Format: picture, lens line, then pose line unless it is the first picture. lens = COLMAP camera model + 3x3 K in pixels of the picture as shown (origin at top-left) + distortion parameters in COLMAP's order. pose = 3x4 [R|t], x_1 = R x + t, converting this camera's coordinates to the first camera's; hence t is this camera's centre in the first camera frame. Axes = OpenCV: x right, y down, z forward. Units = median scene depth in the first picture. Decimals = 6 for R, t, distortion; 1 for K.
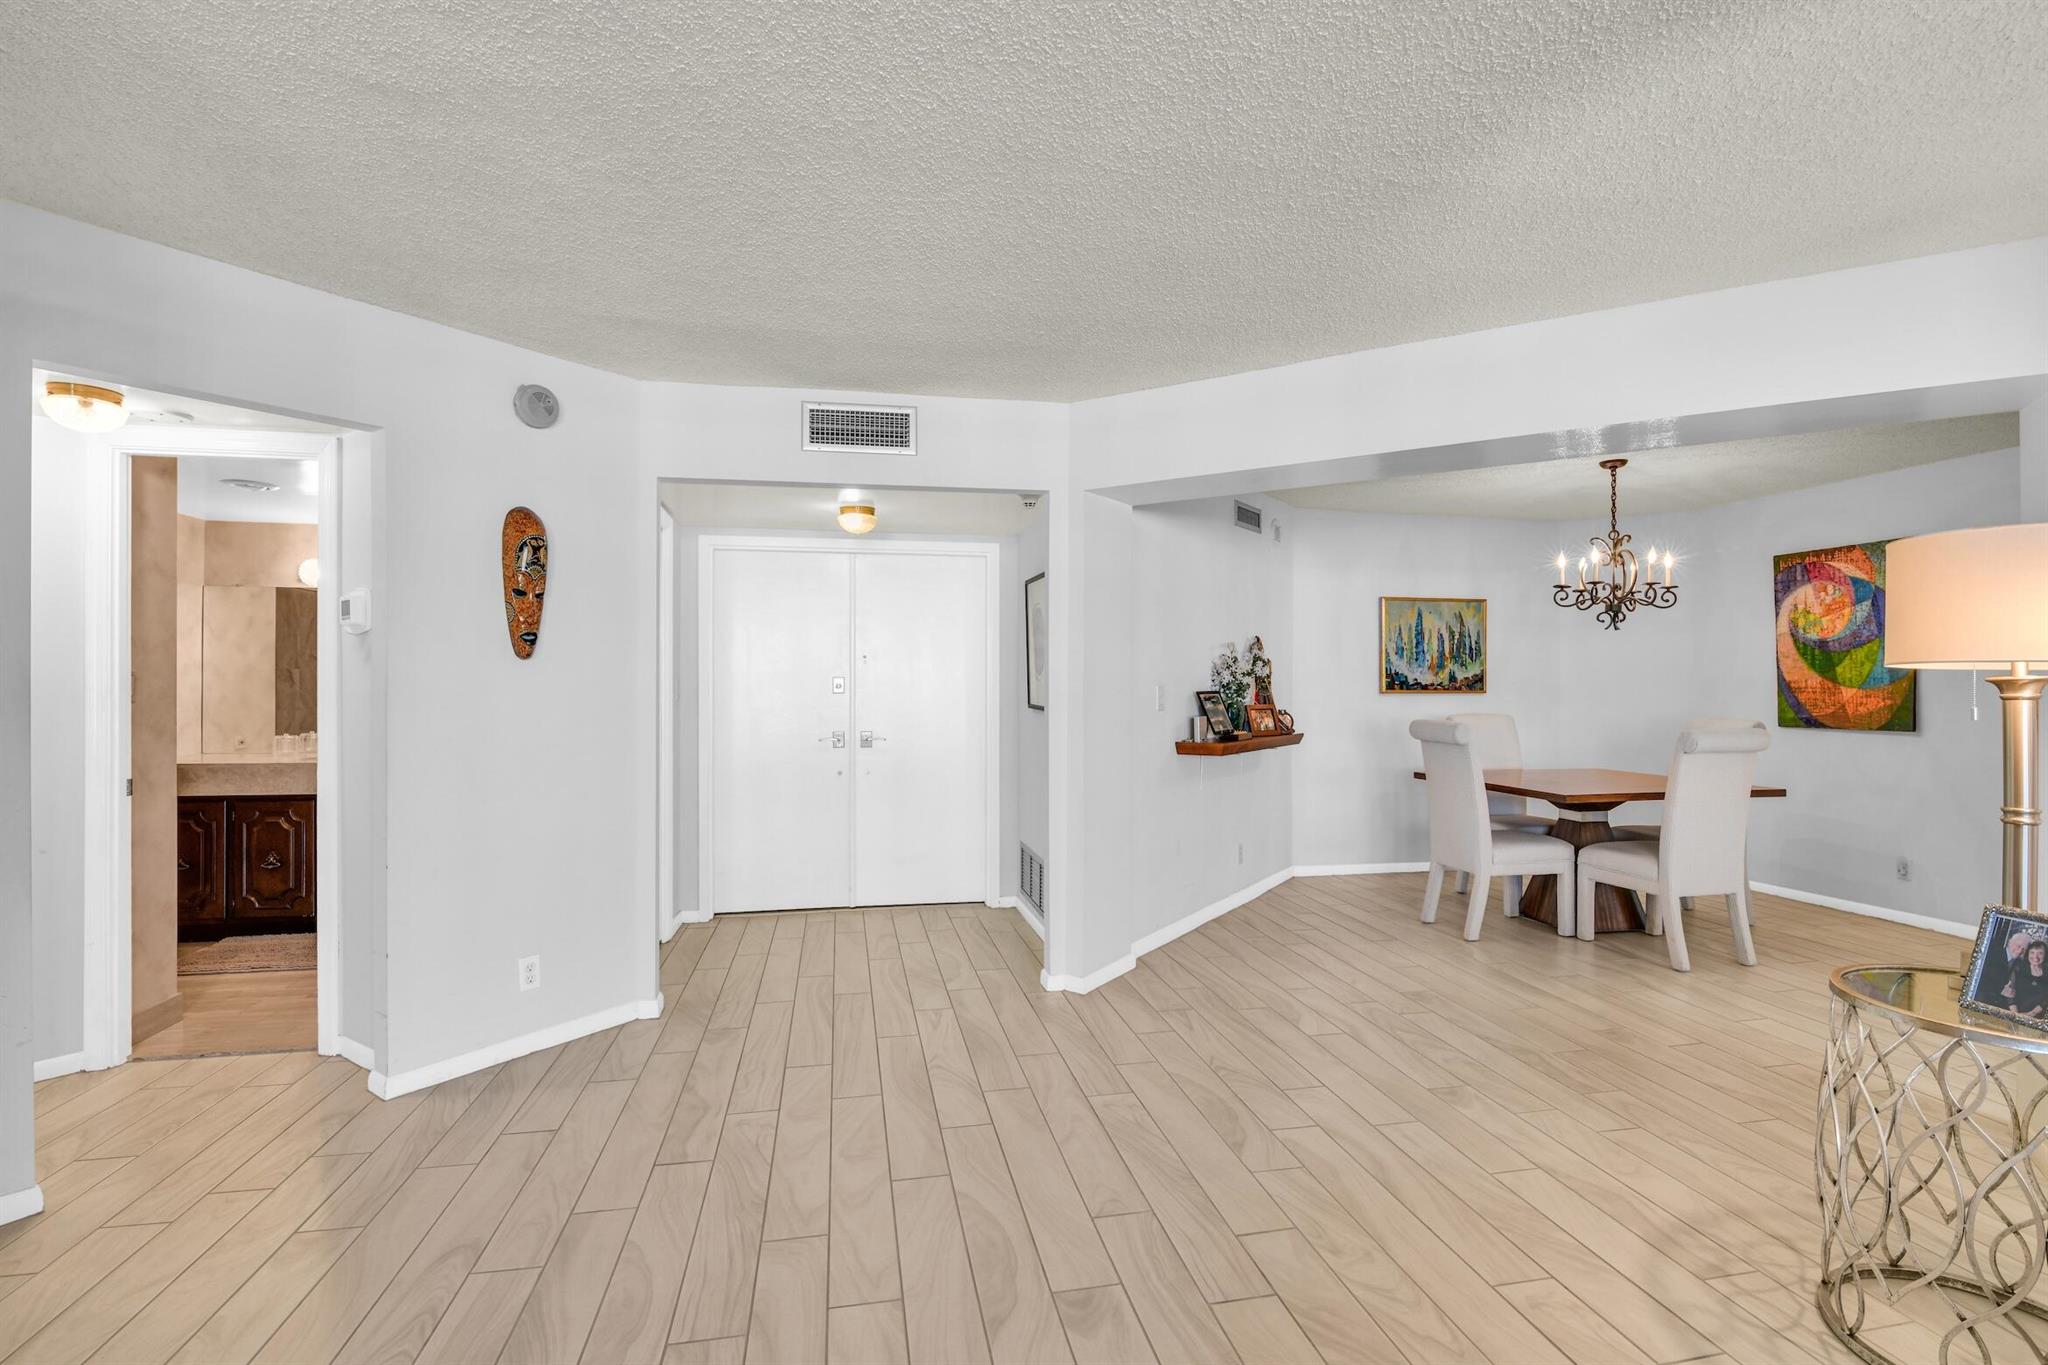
lens RADIAL K [[1004.1, 0, 1025.2], [0, 1004.1, 682.2], [0, 0, 1]] dist [-0.024974, -0.000468]
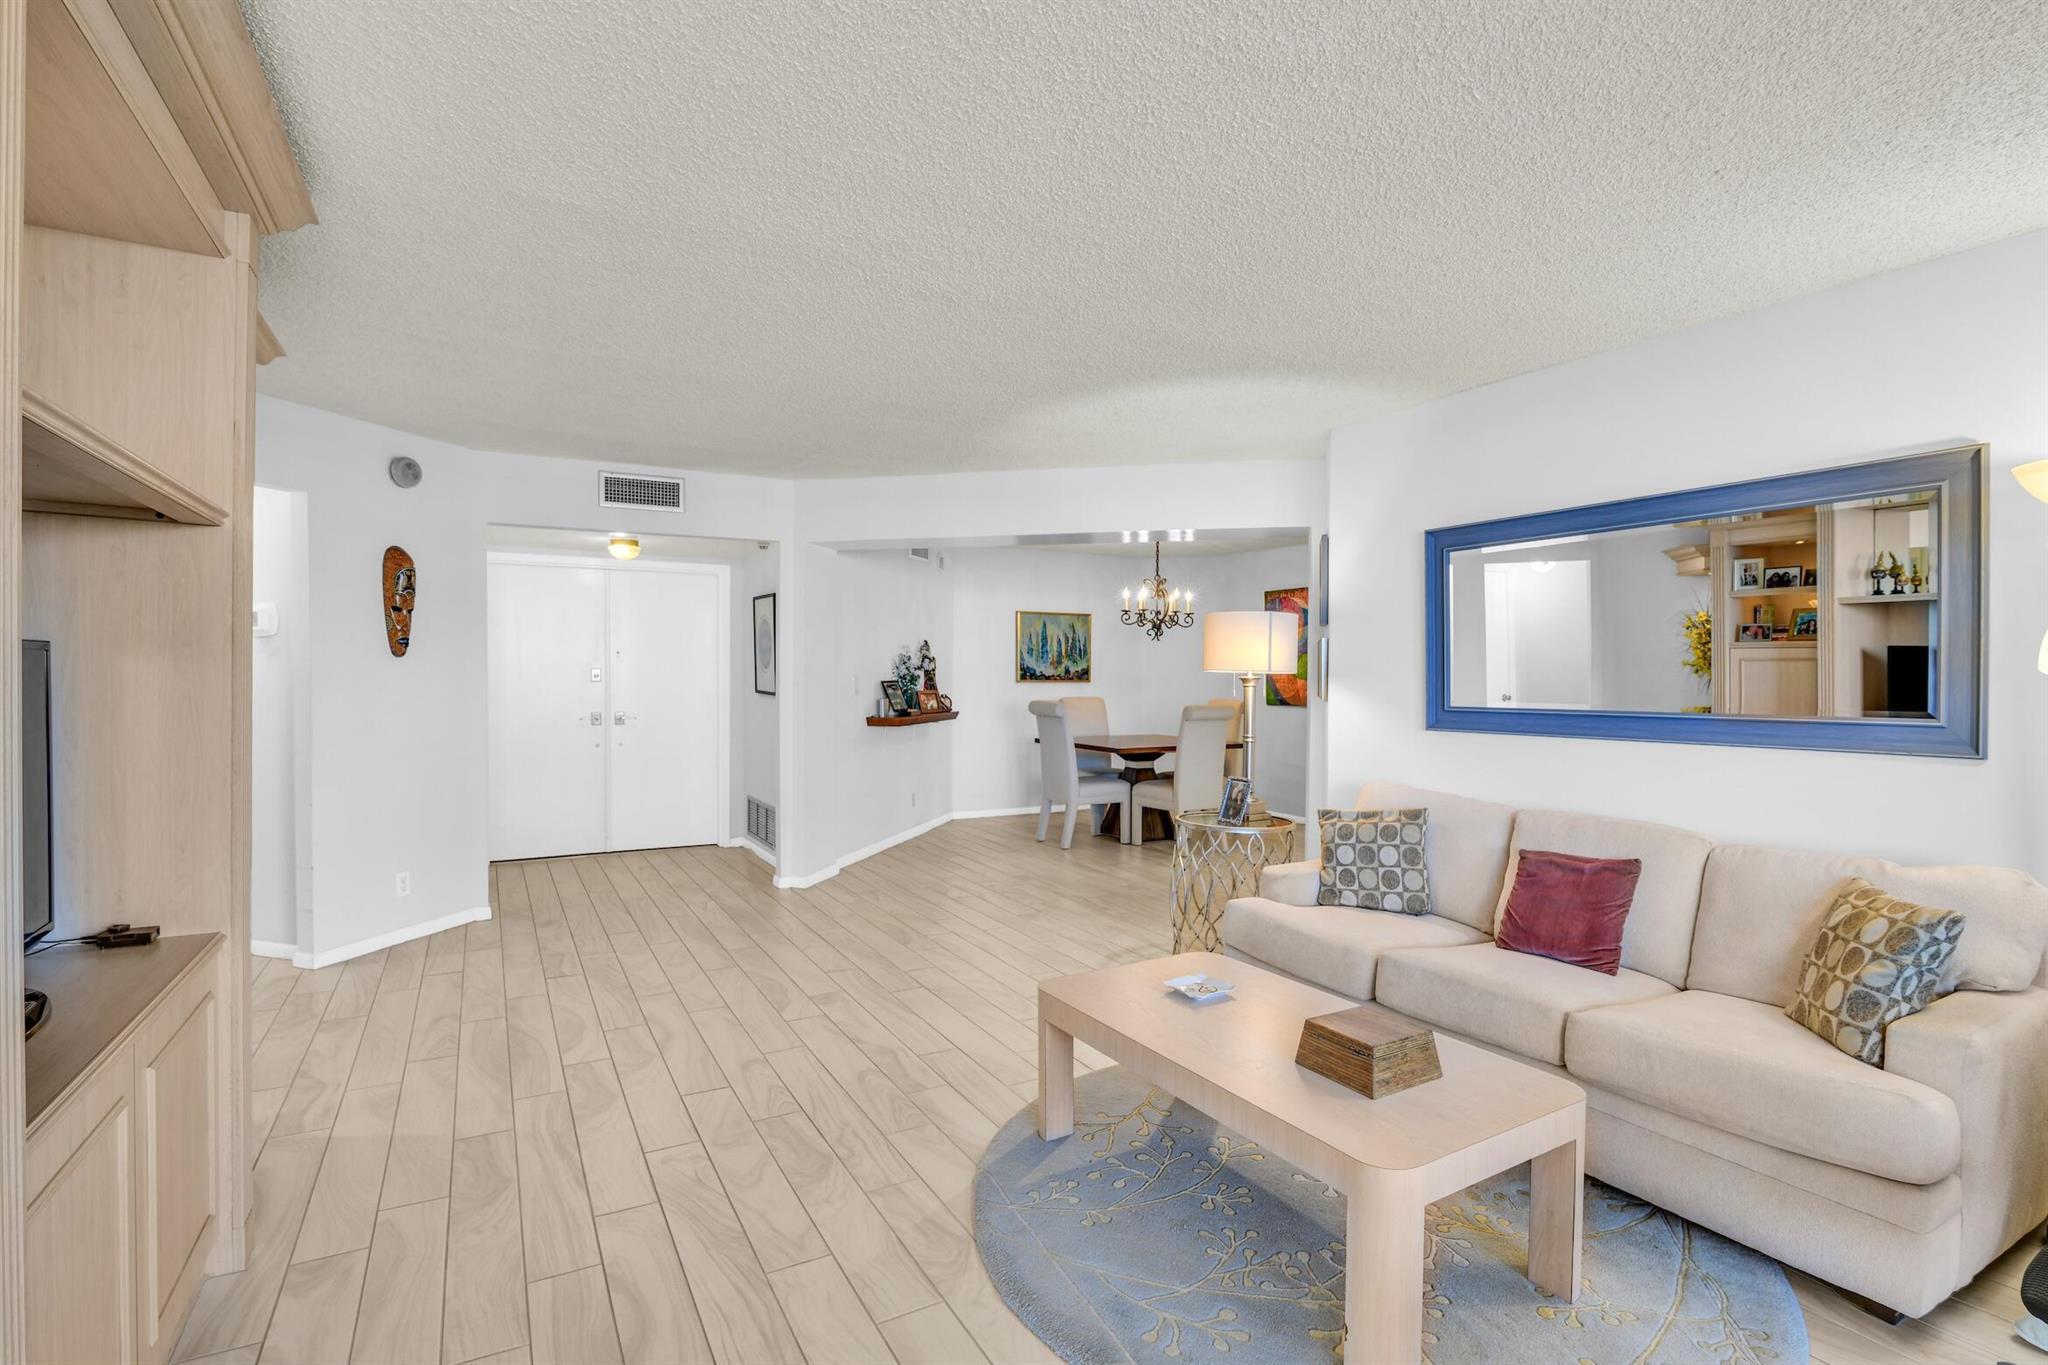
lens RADIAL K [[1001.7, 0, 1017.6], [0, 1001.7, 680.0], [0, 0, 1]] dist [-0.012517, 0.000171]
pose [[0.953440, 0.002045, 0.301576, -0.062336], [-0.005069, 0.999944, 0.009248, -0.005234], [-0.301541, -0.010346, 0.953397, -0.347566]]
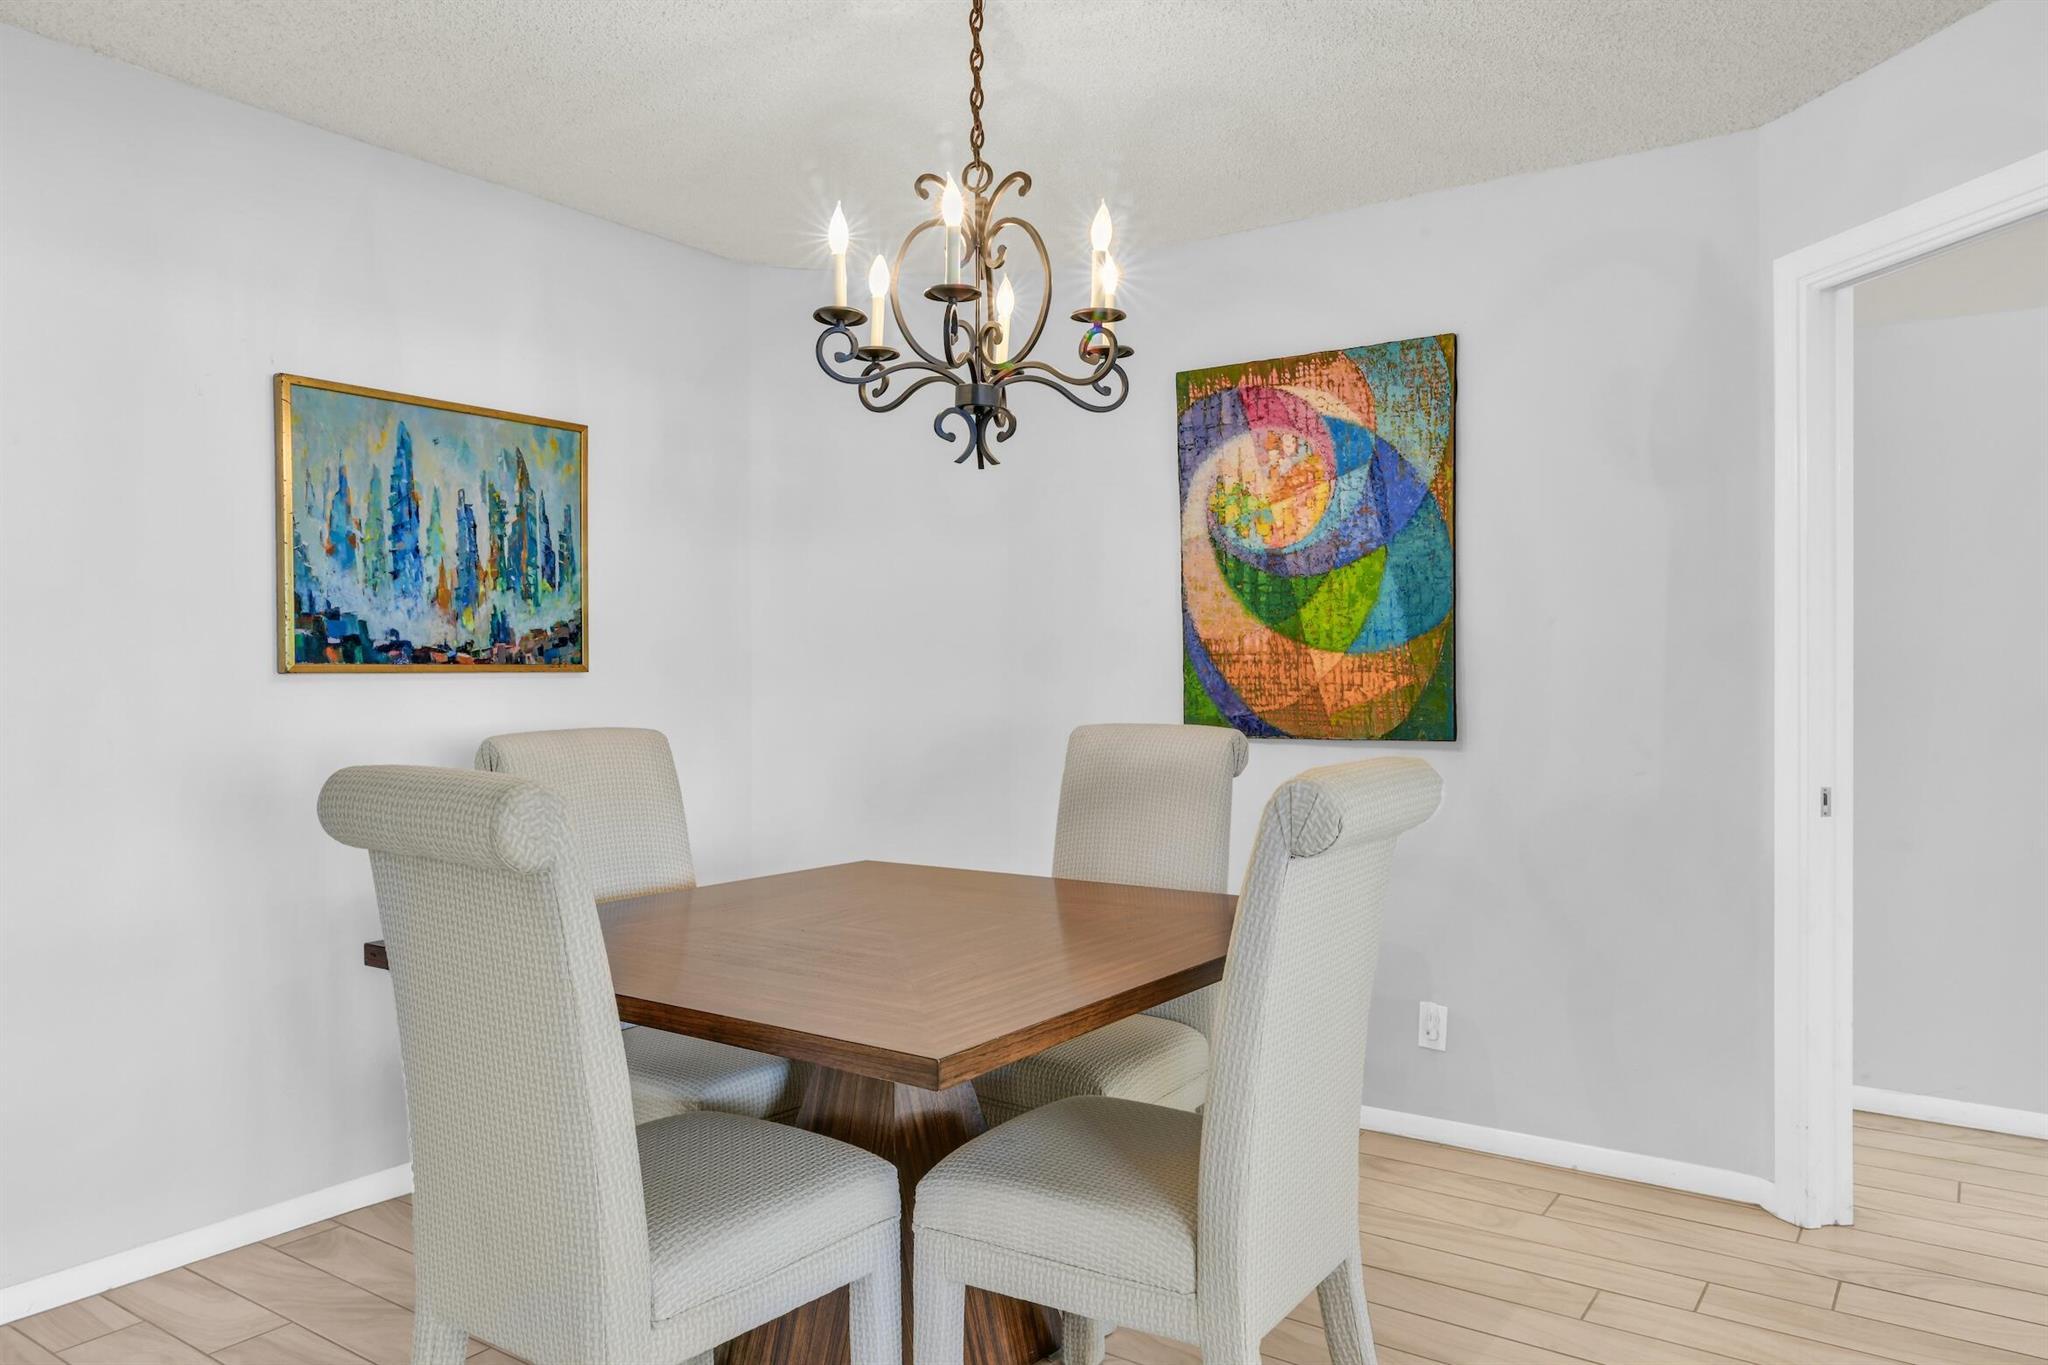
lens RADIAL K [[1434.9, 0, 1007.8], [0, 1434.9, 680.1], [0, 0, 1]] dist [0.007662, -0.000436]
pose [[0.740736, -0.009058, 0.671735, 0.257075], [0.006269, 0.999959, 0.006570, 0.013794], [-0.671767, -0.000655, 0.740762, 0.589917]]
